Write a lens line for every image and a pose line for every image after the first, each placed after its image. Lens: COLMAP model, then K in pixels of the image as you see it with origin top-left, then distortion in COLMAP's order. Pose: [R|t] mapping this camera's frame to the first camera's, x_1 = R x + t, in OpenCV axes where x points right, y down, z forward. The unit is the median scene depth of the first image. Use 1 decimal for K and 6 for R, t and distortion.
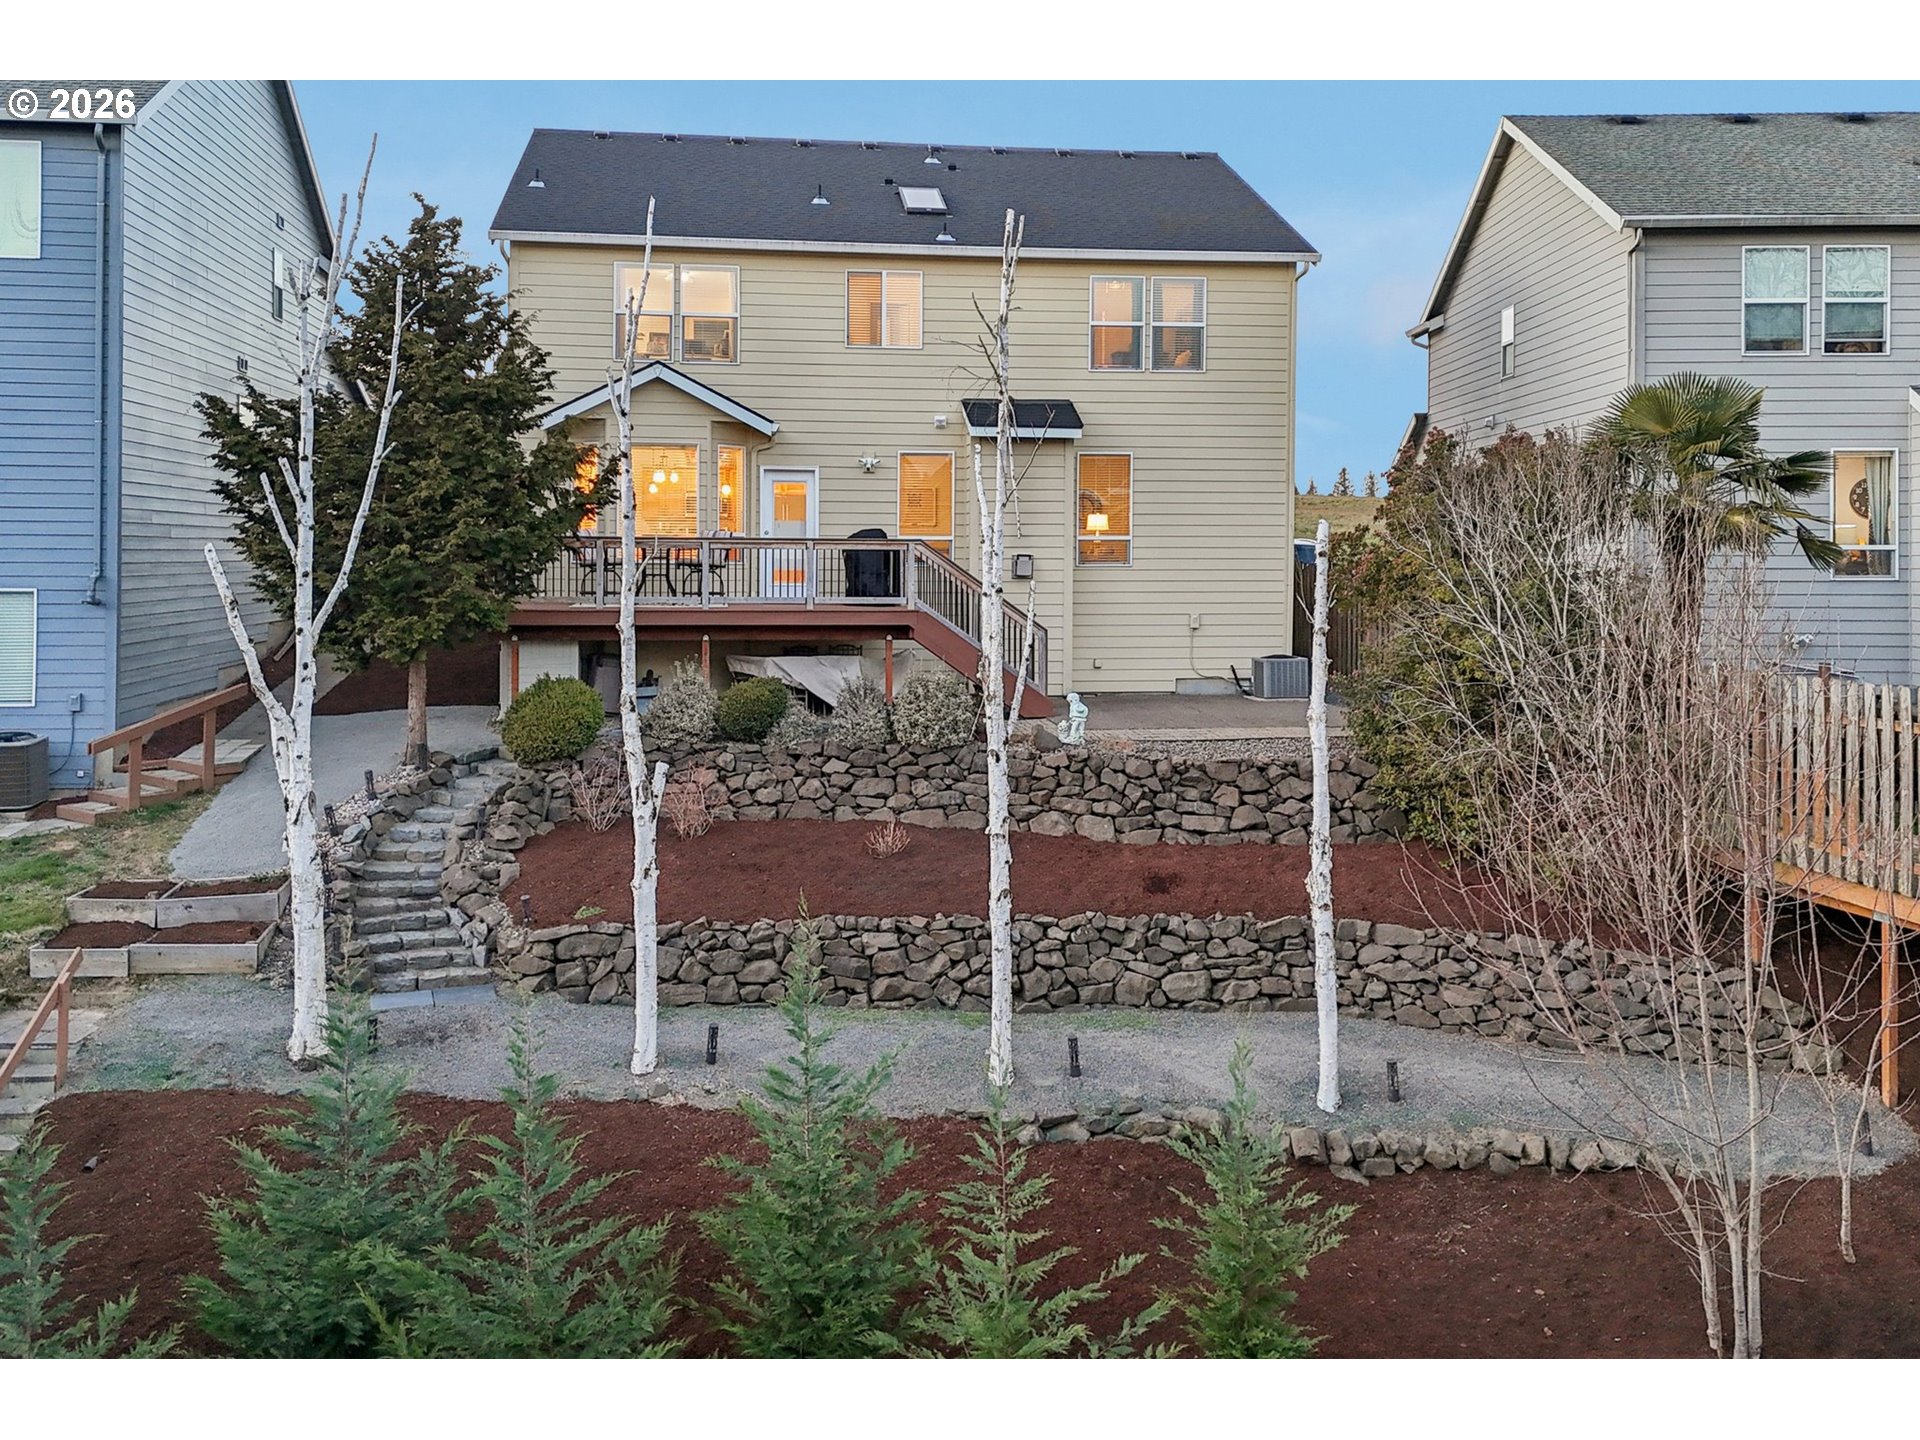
lens RADIAL K [[1707.3, 0, 970.8], [0, 1707.3, 607.9], [0, 0, 1]] dist [0.056848, -0.027181]
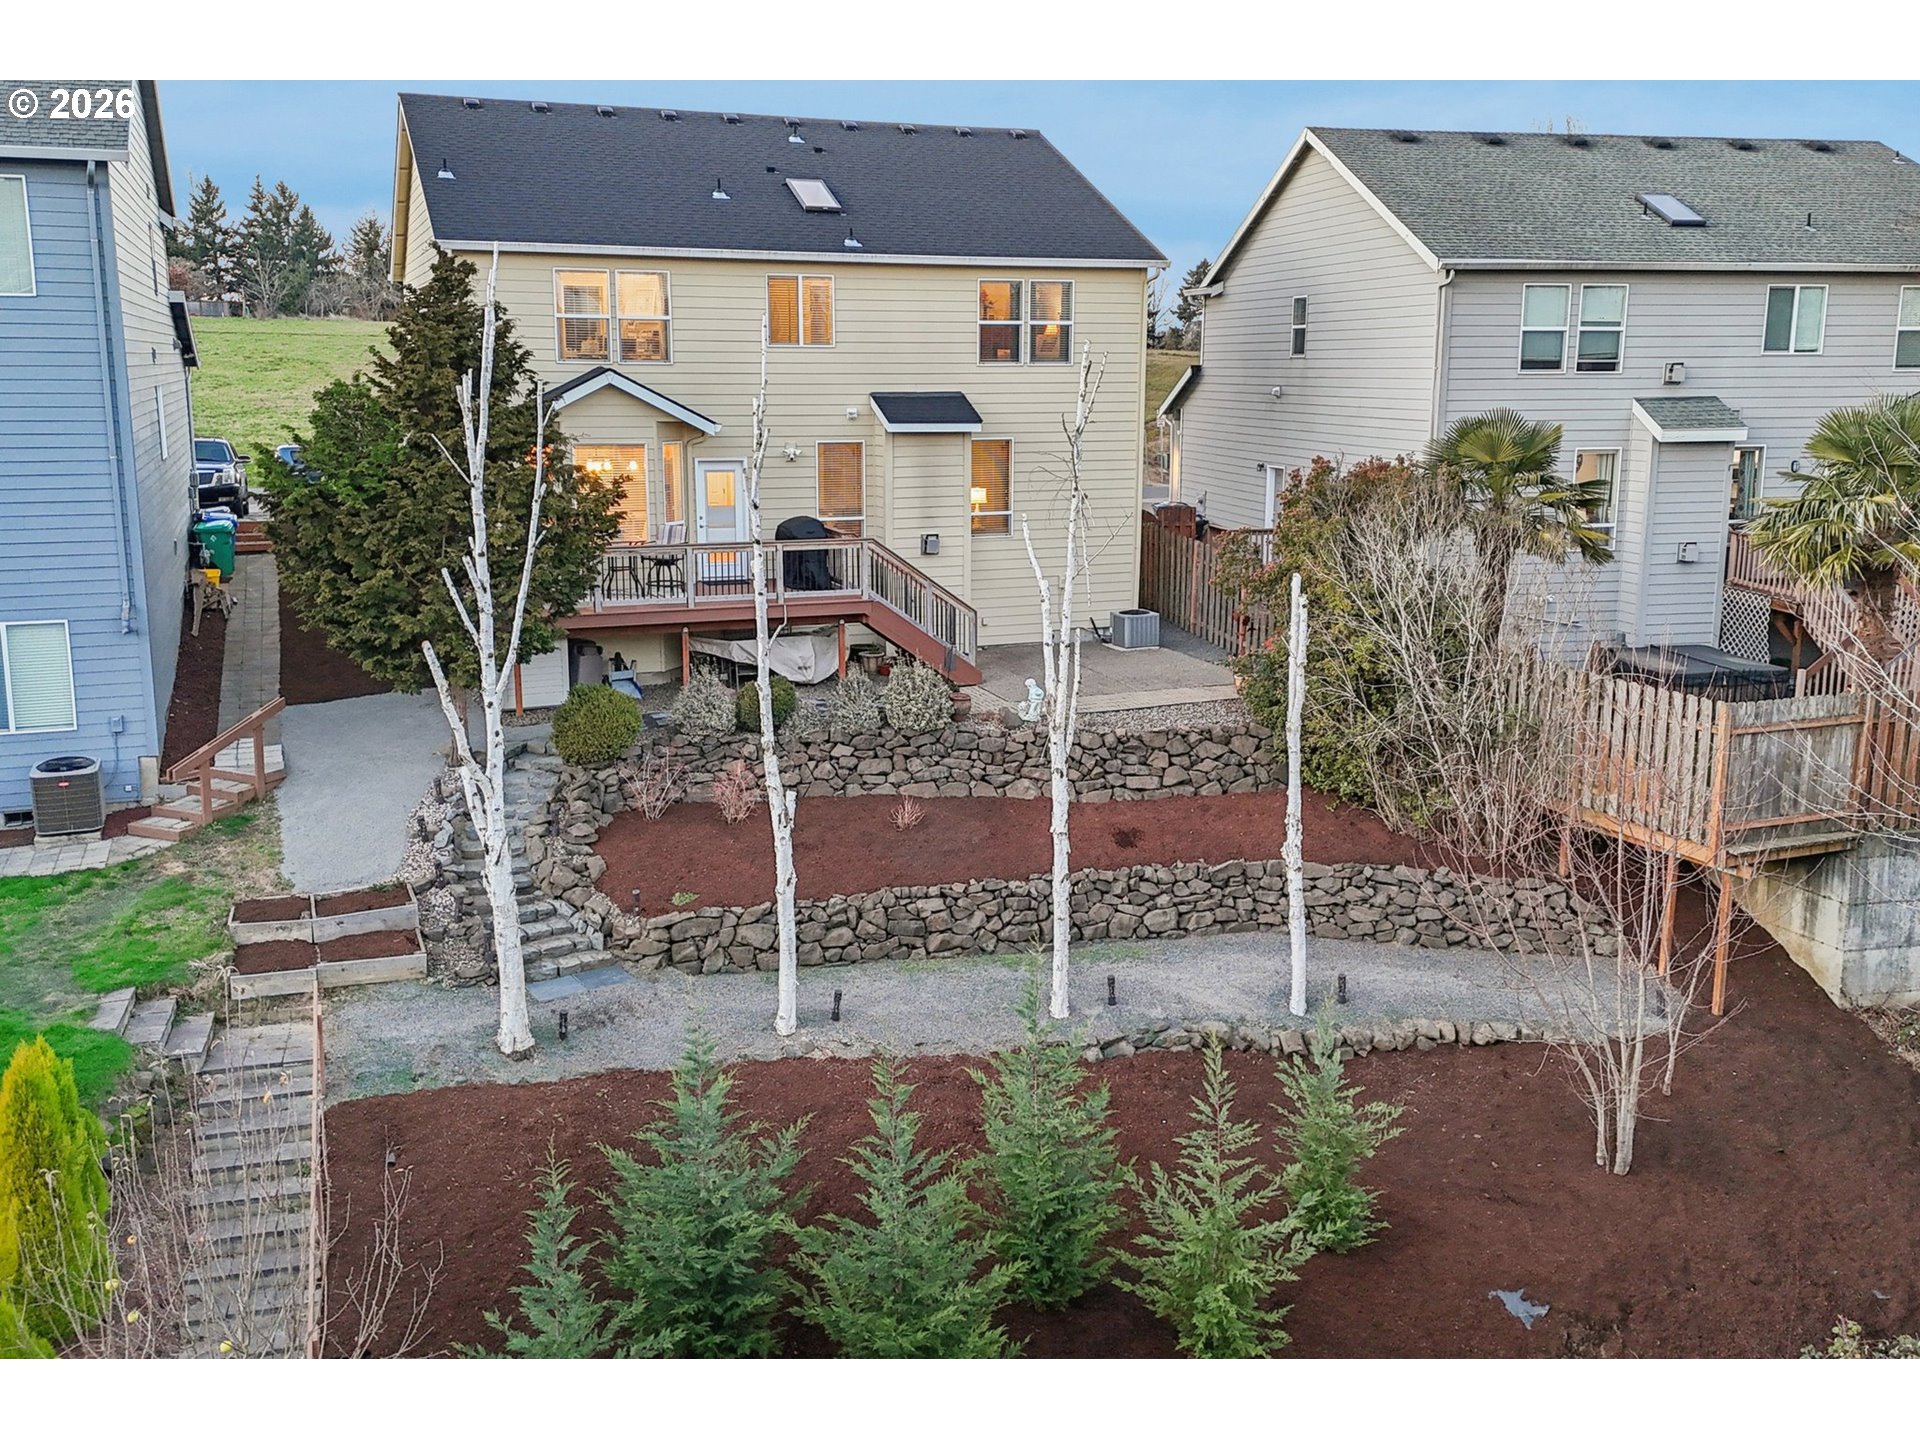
lens RADIAL K [[1660.6, 0, 960.0], [0, 1660.6, 720.0], [0, 0, 1]] dist [0.104303, -0.122507]
pose [[0.971202, -0.052911, 0.232308, -0.303762], [0.009225, 0.982649, 0.185247, -0.161619], [-0.238079, -0.177769, 0.954839, -0.140483]]
